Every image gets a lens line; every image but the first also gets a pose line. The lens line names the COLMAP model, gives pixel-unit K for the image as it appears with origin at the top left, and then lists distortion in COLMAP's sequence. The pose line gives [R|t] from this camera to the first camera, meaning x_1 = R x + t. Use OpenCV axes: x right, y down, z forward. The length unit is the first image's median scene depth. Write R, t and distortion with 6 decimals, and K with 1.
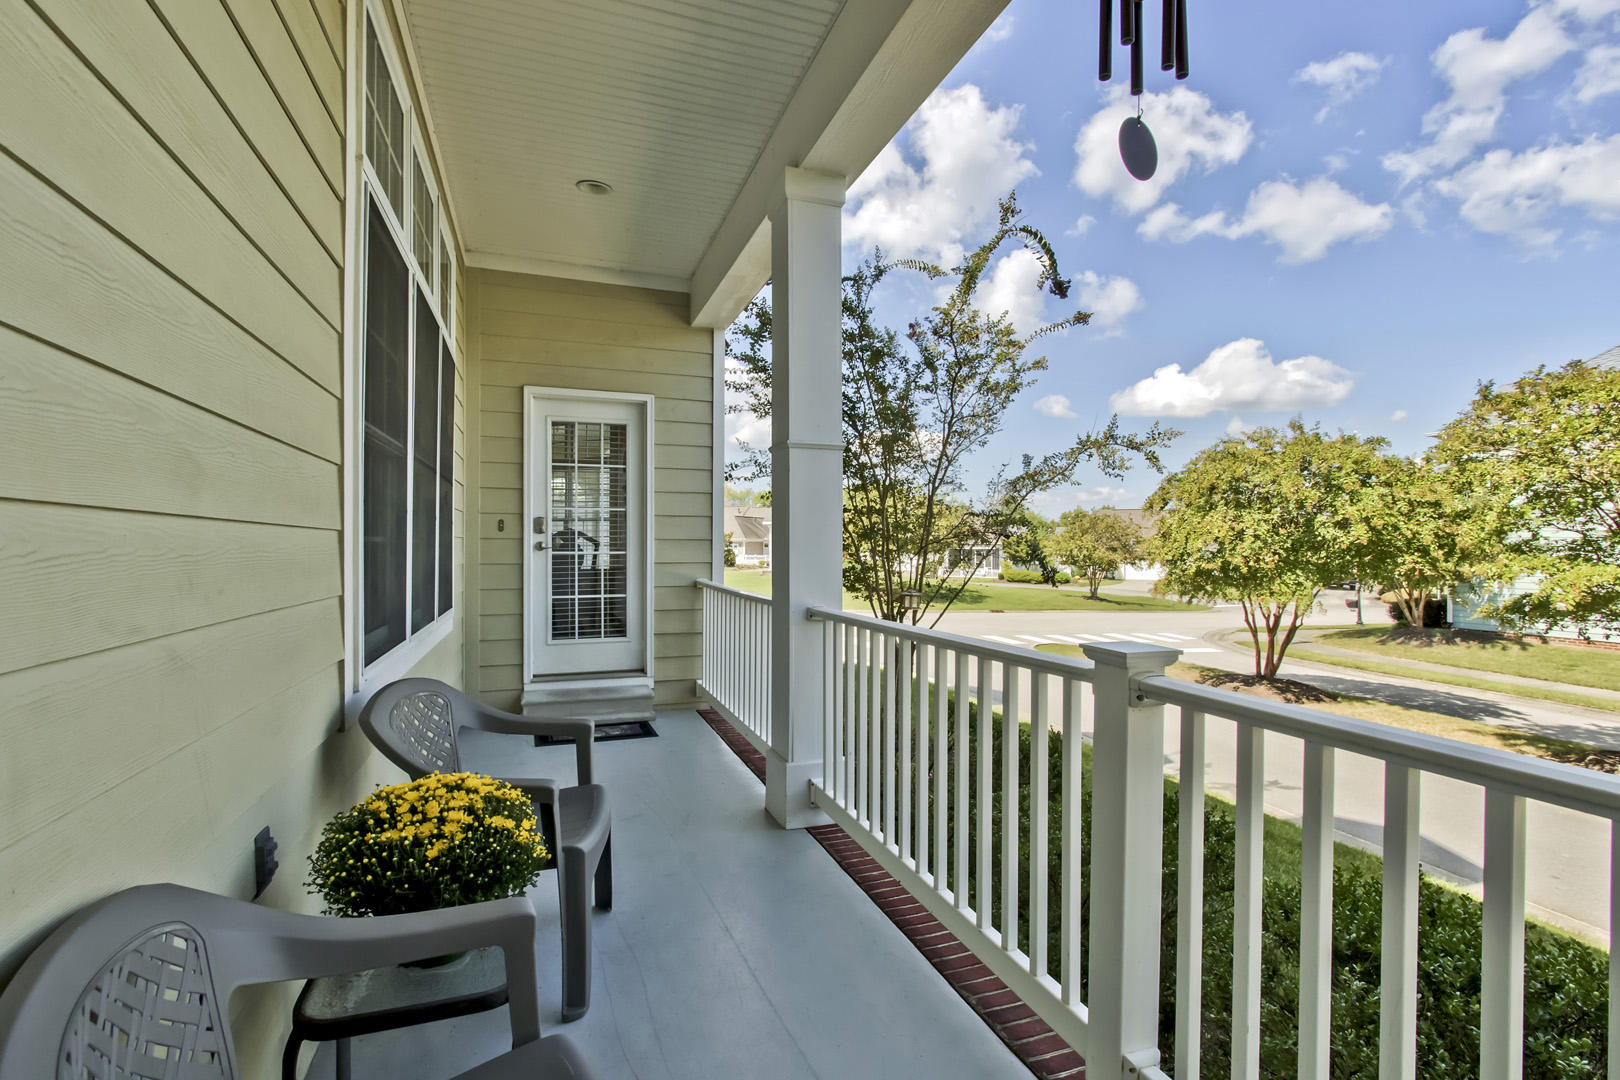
lens RADIAL K [[750.9, 0, 809.8], [0, 750.9, 543.3], [0, 0, 1]] dist [-0.001055, -0.000015]
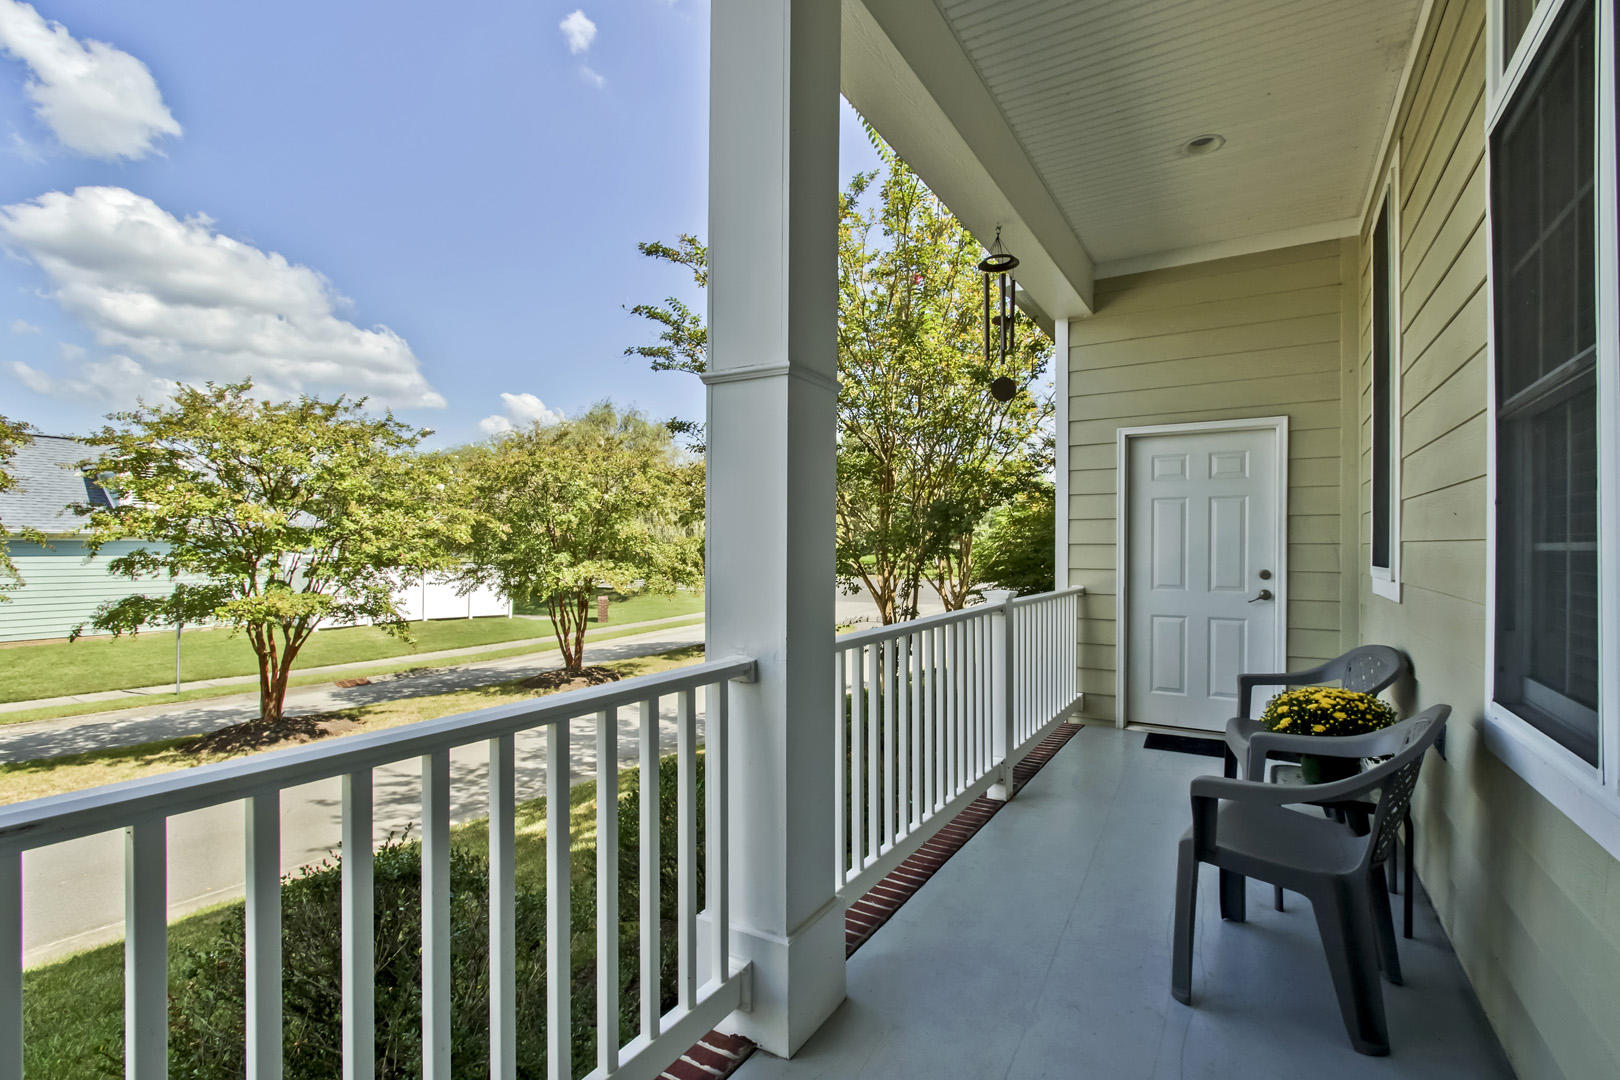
lens RADIAL K [[750.9, 0, 810.8], [0, 750.9, 545.9], [0, 0, 1]] dist [-0.001055, -0.000015]
pose [[-0.628898, 0.003251, 0.777481, -0.468380], [0.010985, 0.999929, 0.004705, -0.017697], [-0.777410, 0.011499, -0.628889, 1.271022]]
